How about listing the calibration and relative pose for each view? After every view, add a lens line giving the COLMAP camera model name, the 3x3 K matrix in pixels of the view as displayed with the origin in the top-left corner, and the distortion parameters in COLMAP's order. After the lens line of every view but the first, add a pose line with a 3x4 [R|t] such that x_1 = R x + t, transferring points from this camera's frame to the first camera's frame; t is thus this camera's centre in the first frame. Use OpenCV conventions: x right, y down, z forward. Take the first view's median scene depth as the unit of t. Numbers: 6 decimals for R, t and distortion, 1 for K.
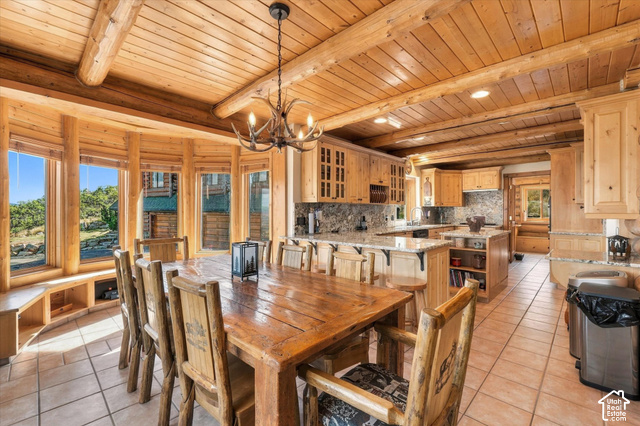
lens RADIAL K [[279.1, 0, 319.3], [0, 279.1, 212.4], [0, 0, 1]] dist [-0.004602, -0.000320]
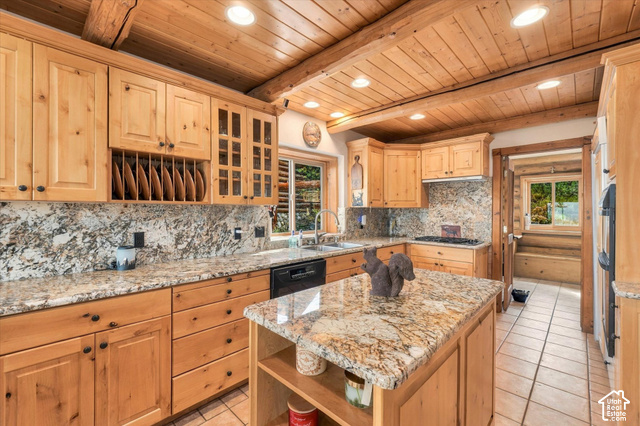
lens RADIAL K [[279.1, 0, 320.3], [0, 279.1, 211.1], [0, 0, 1]] dist [-0.004602, -0.000320]
pose [[0.999920, 0.003615, 0.012115, 0.306096], [-0.003635, 0.999992, 0.001672, -0.015018], [-0.012109, -0.001716, 0.999925, 0.441867]]
